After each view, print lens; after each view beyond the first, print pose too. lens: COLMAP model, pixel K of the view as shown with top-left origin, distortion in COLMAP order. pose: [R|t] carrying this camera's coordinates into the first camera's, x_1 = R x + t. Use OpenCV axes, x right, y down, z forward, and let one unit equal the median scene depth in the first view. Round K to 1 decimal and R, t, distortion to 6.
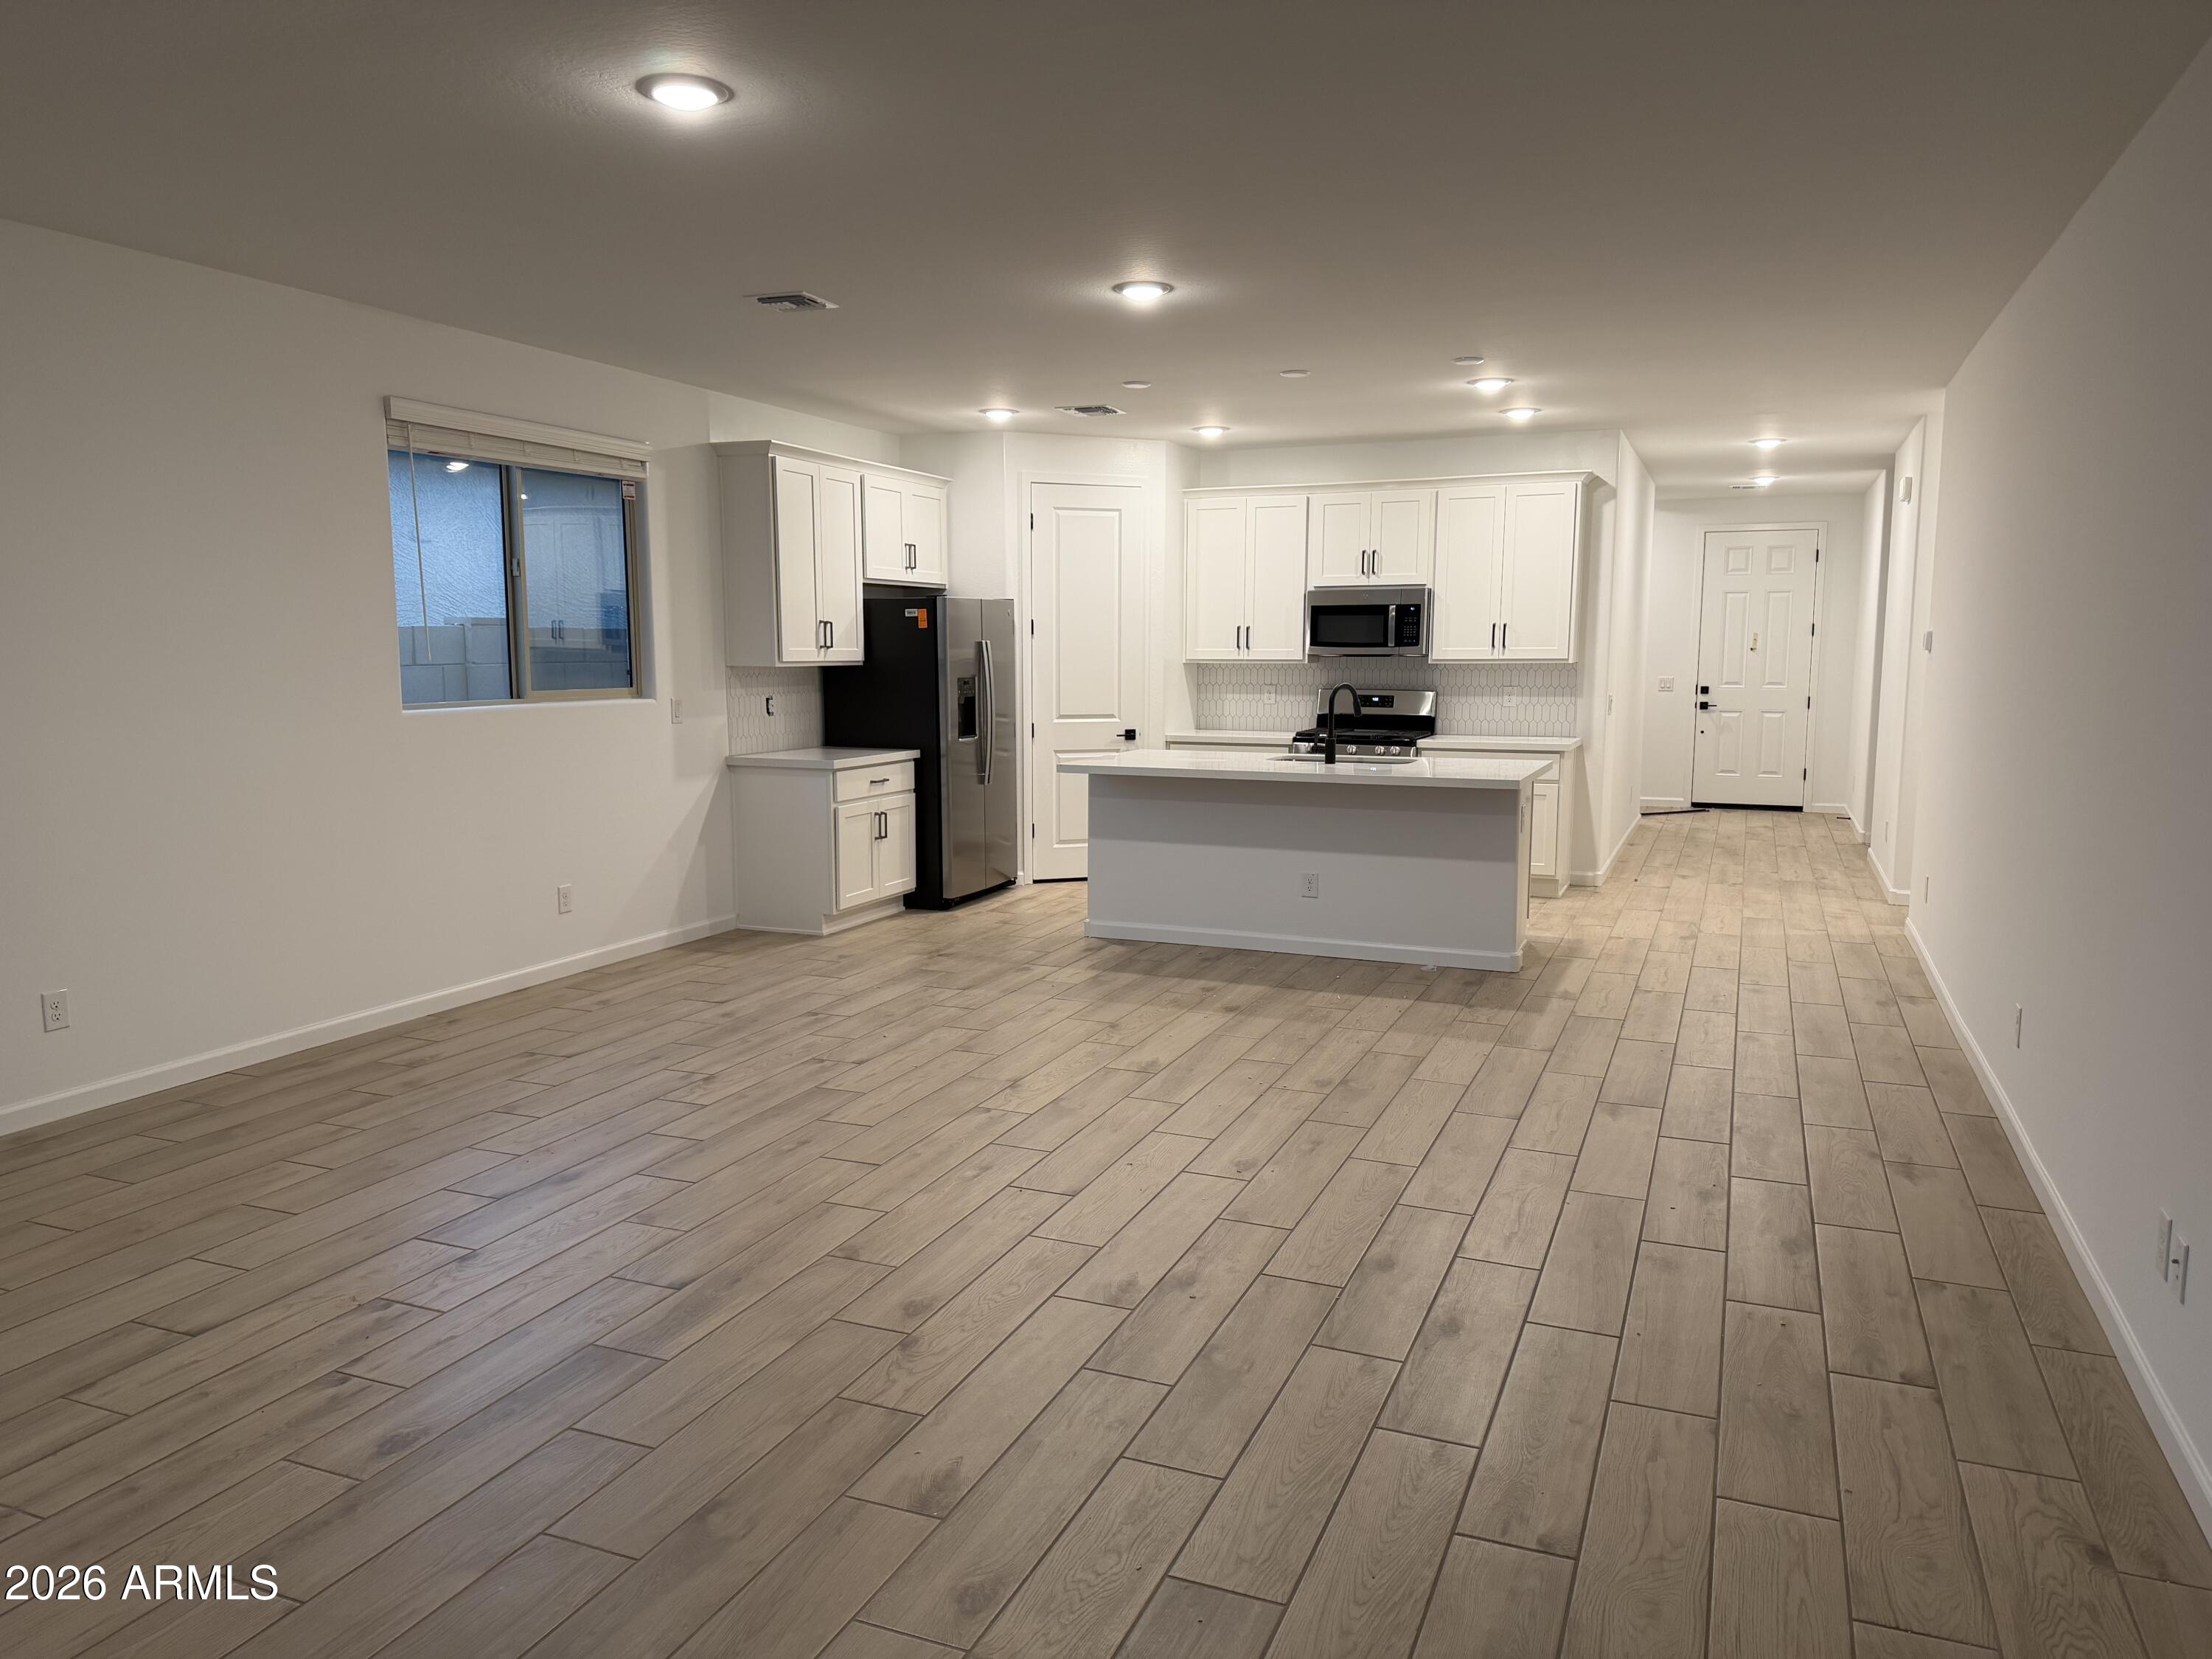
lens RADIAL K [[1546.5, 0, 1093.9], [0, 1546.5, 833.7], [0, 0, 1]] dist [0.147914, -0.226598]
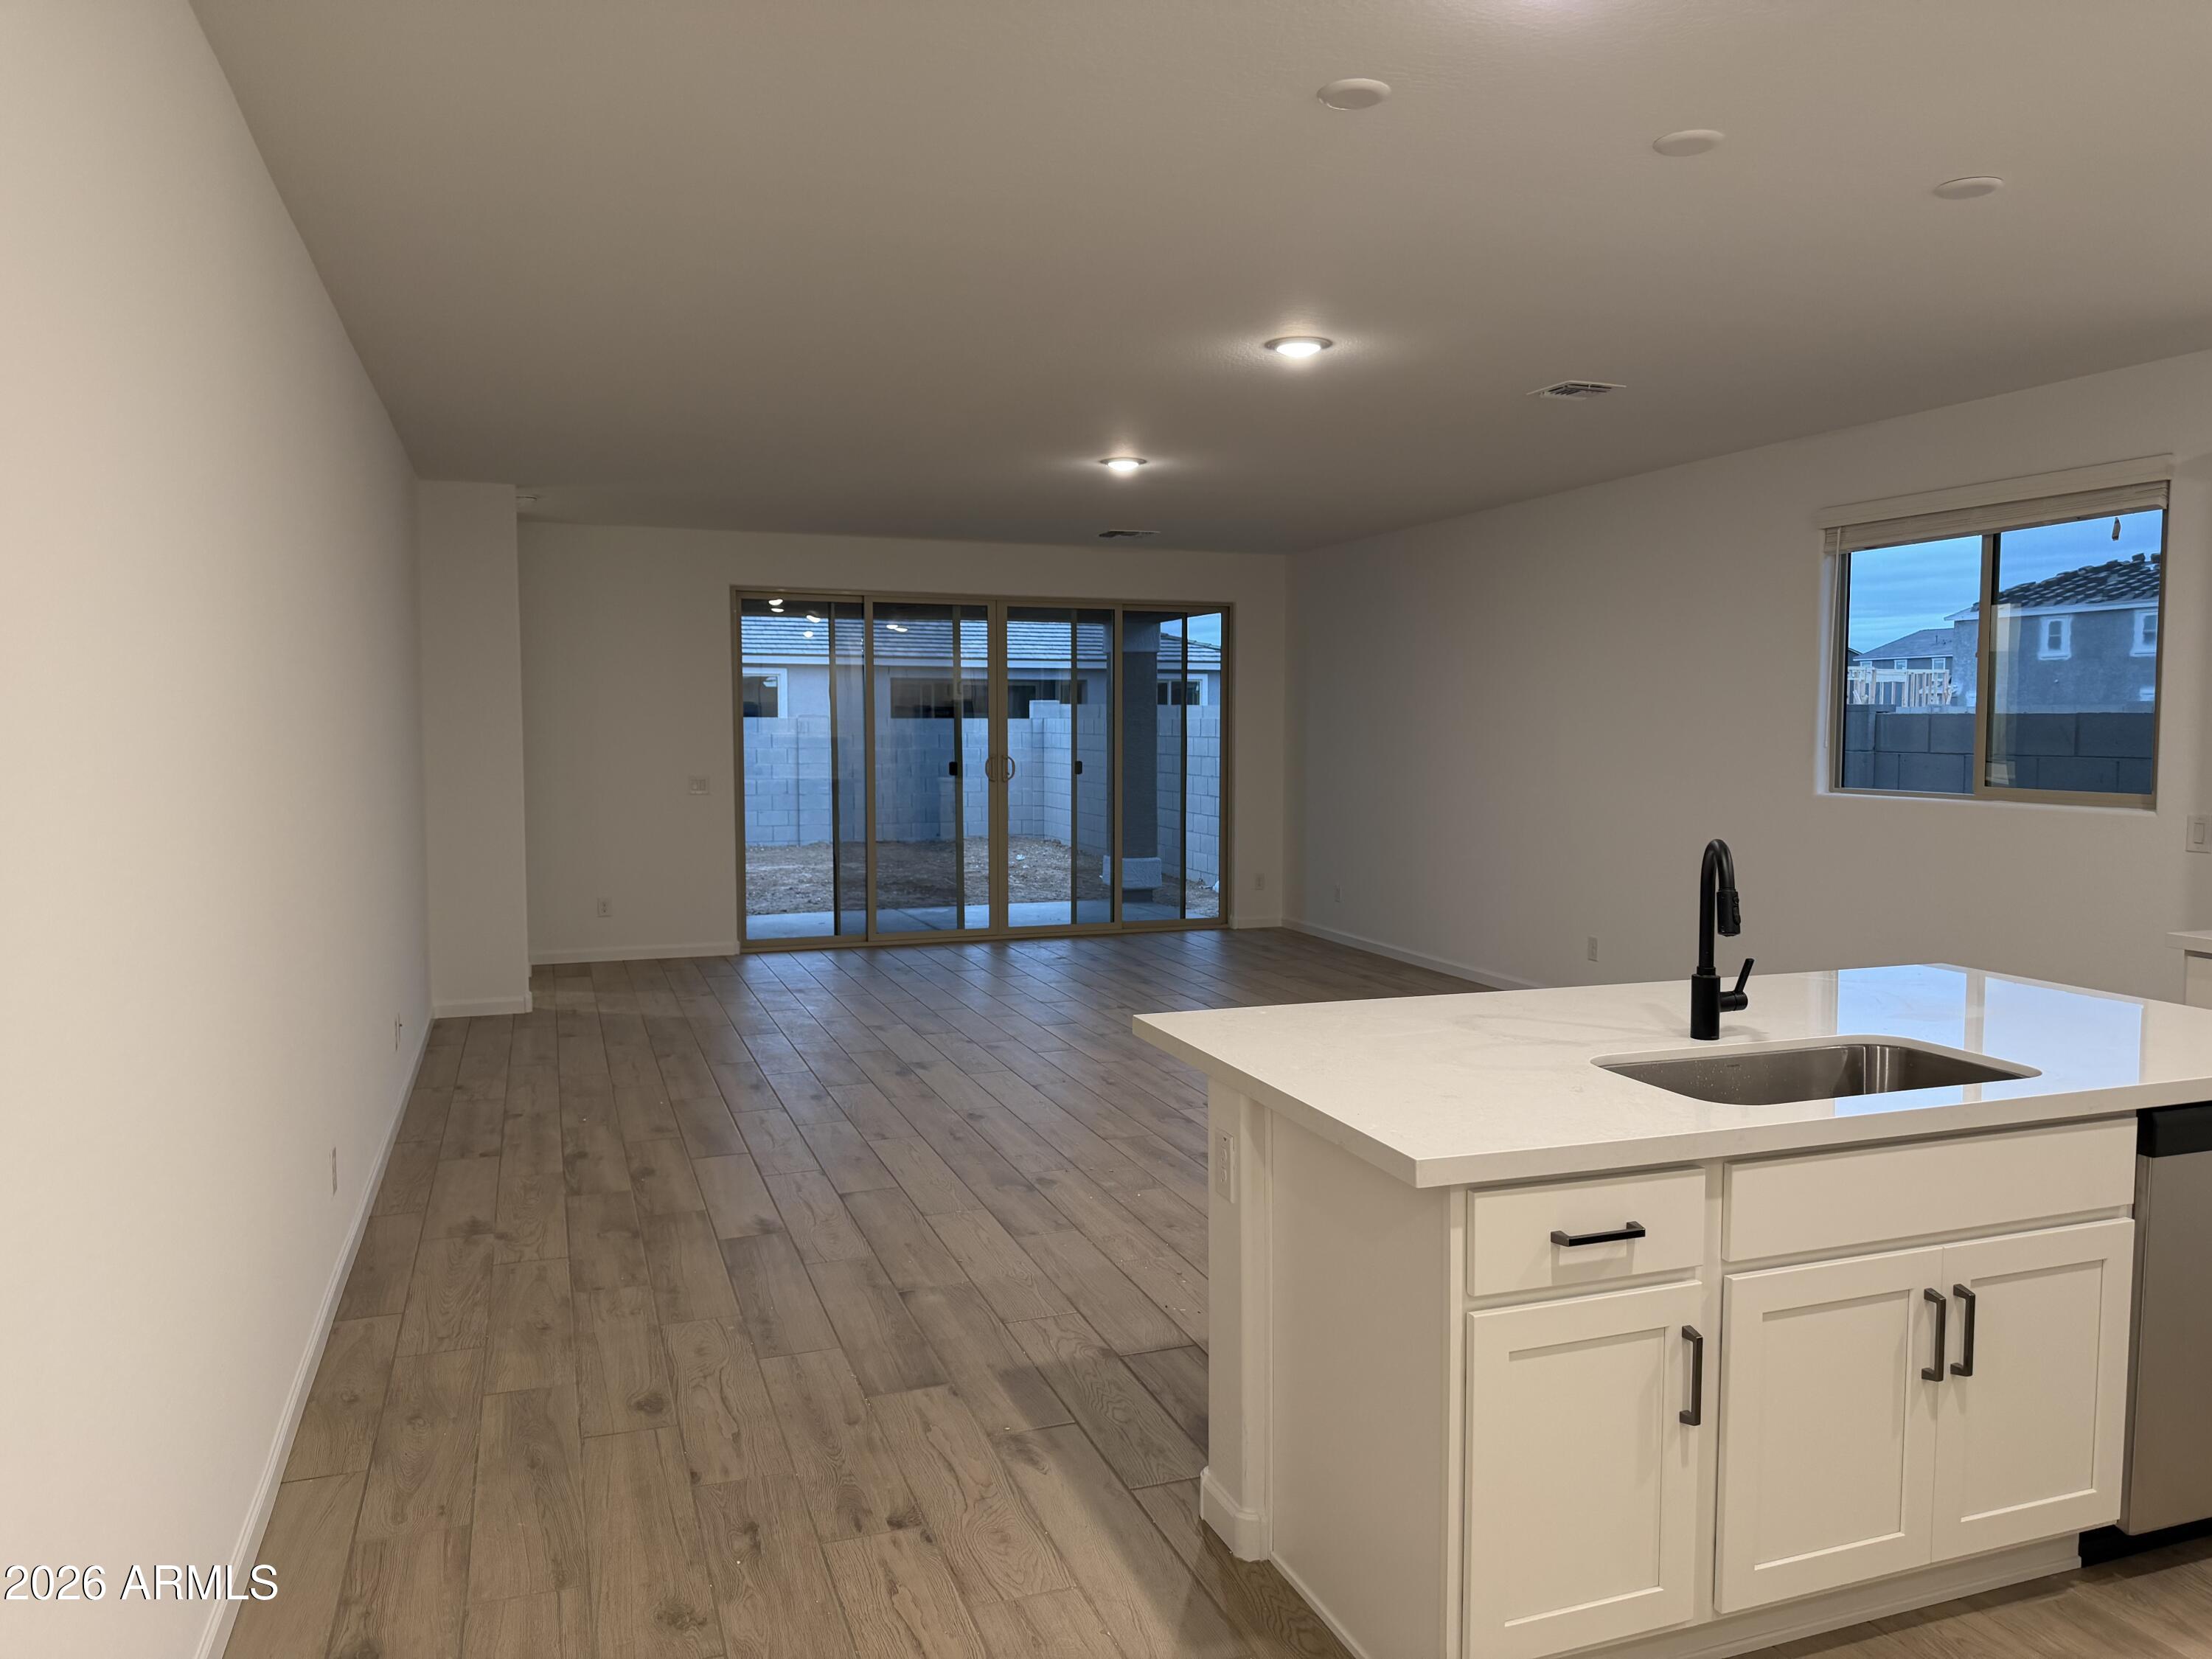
lens RADIAL K [[1554.0, 0, 1131.5], [0, 1554.0, 843.2], [0, 0, 1]] dist [0.063871, -0.050353]
pose [[-0.727316, 0.050888, -0.684413, 0.524964], [-0.088467, 0.981976, 0.167026, -0.146887], [0.680577, 0.182029, -0.709705, 1.163729]]
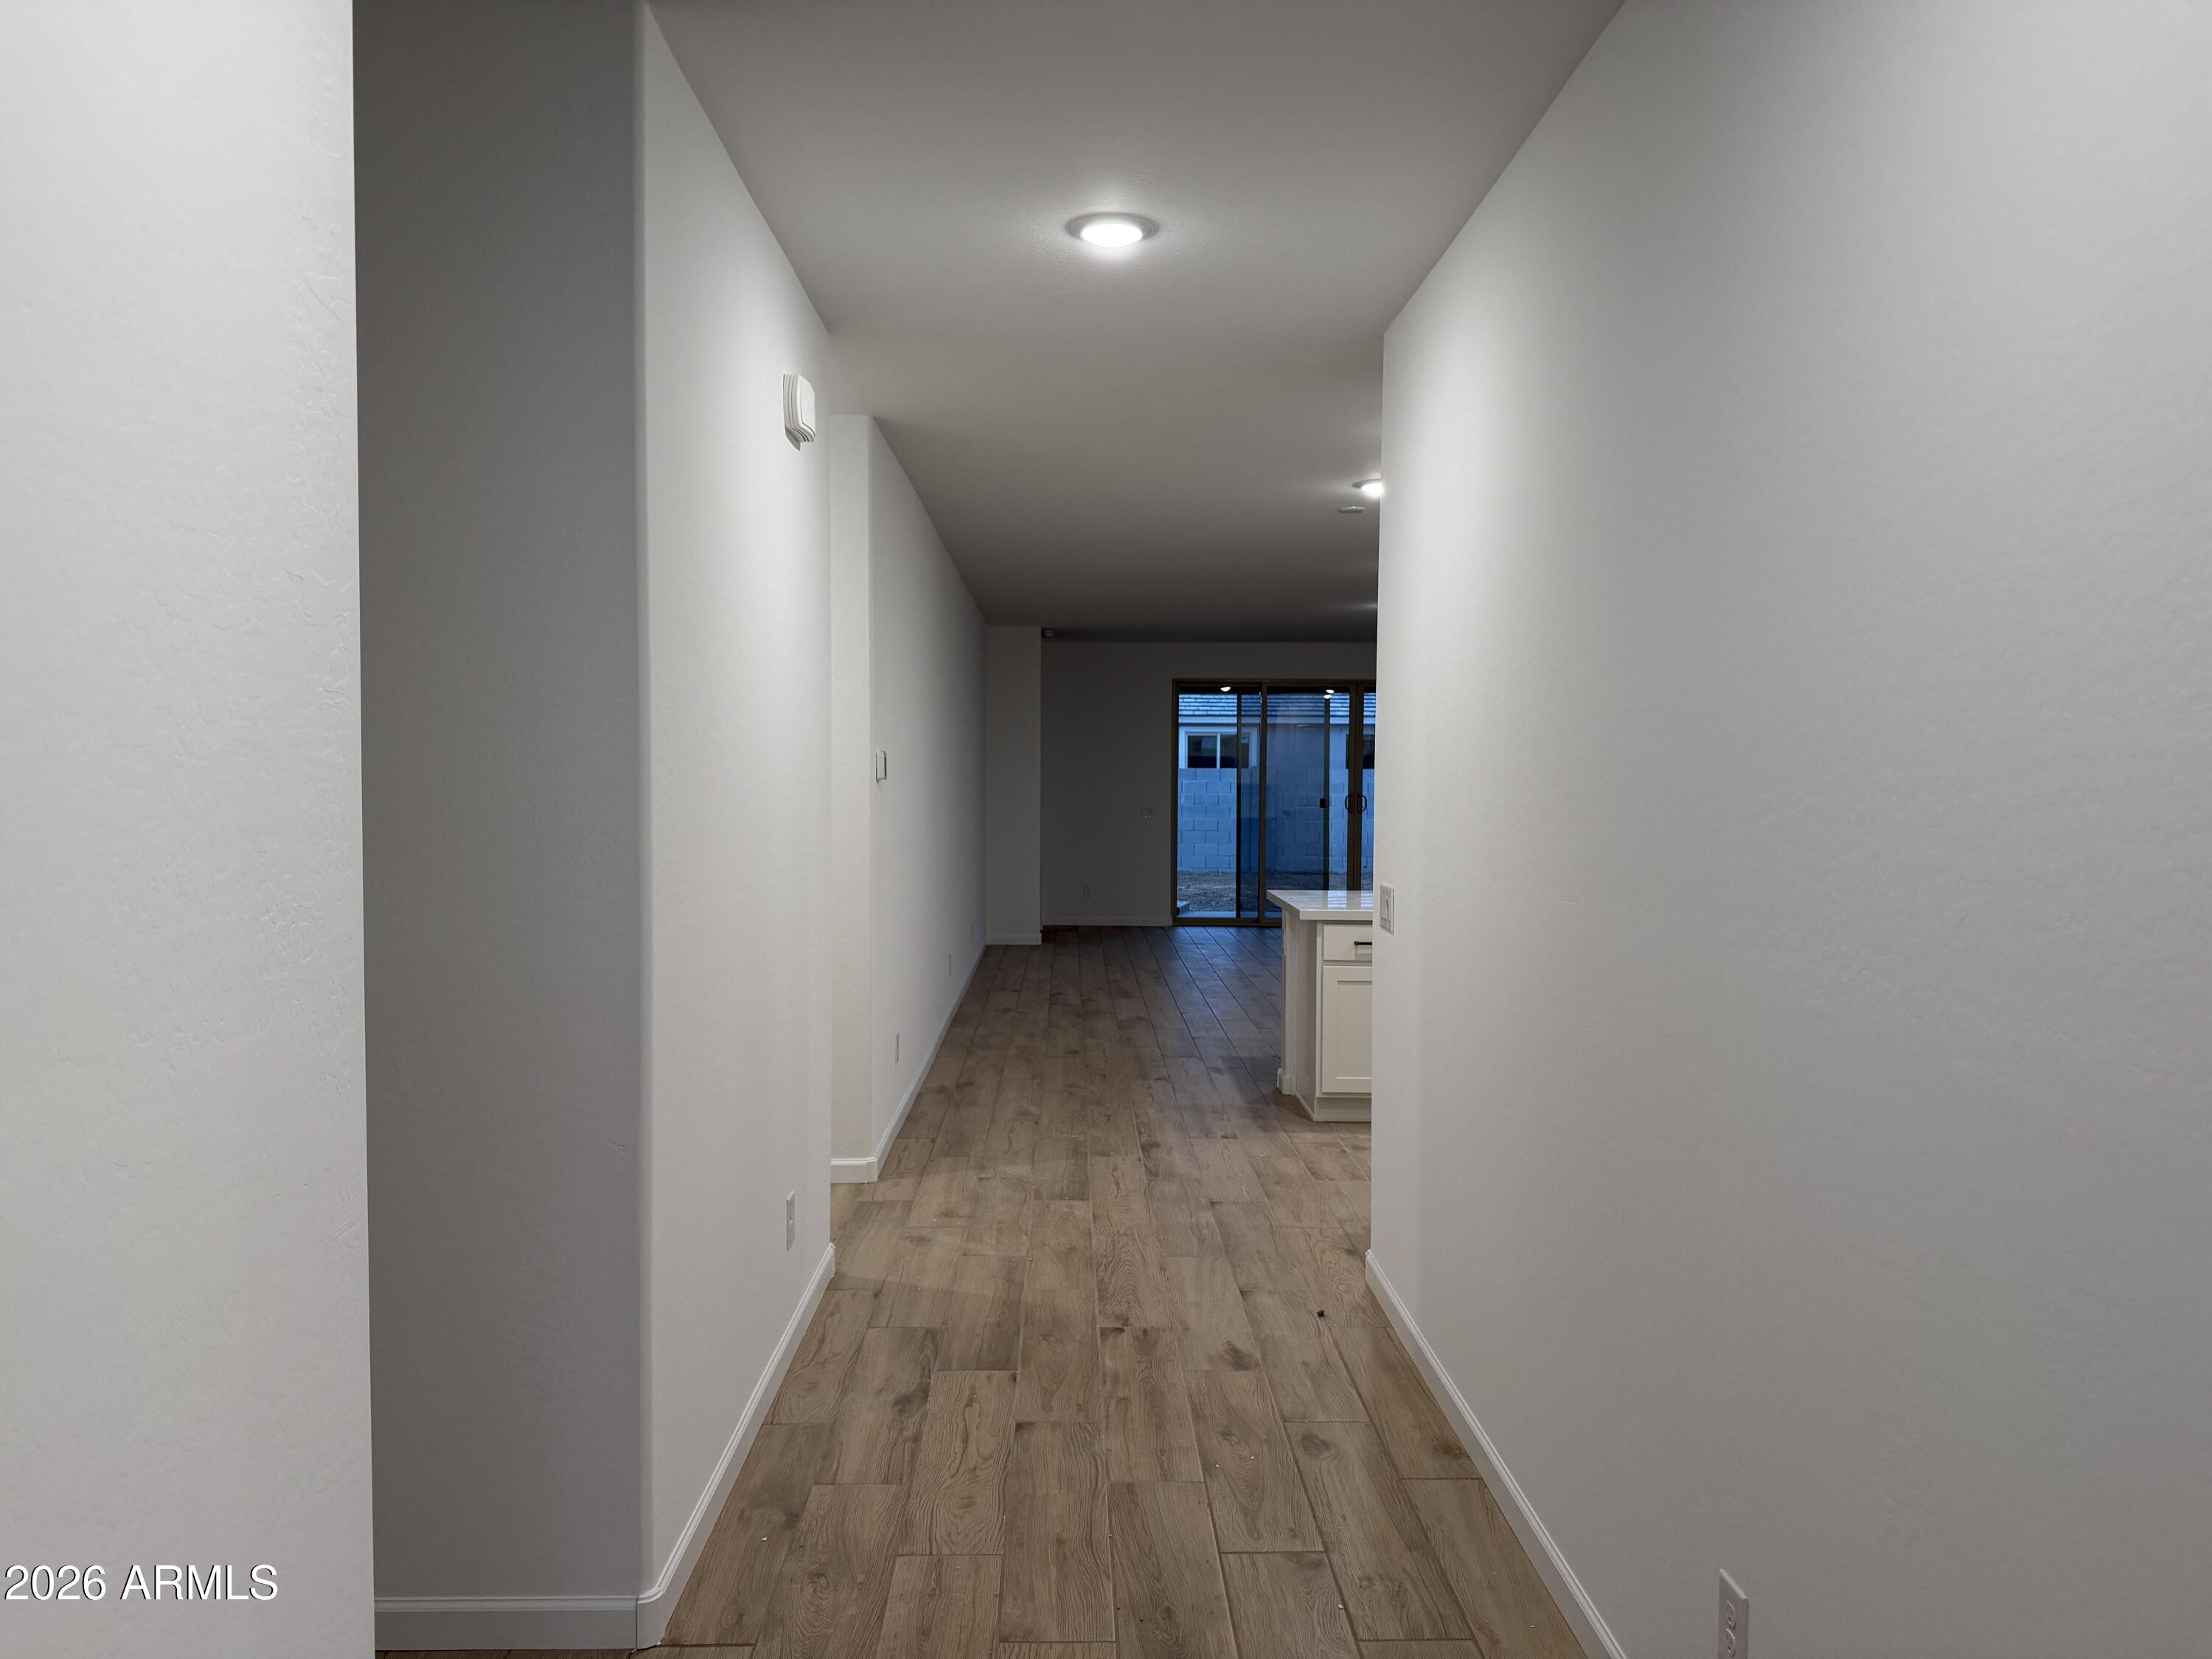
lens RADIAL K [[1546.5, 0, 1093.9], [0, 1546.5, 833.7], [0, 0, 1]] dist [0.147914, -0.226598]
pose [[-0.916161, 0.007778, -0.400735, 0.734667], [-0.058276, 0.986602, 0.152382, -0.209444], [0.396551, 0.162960, -0.903433, 1.714472]]
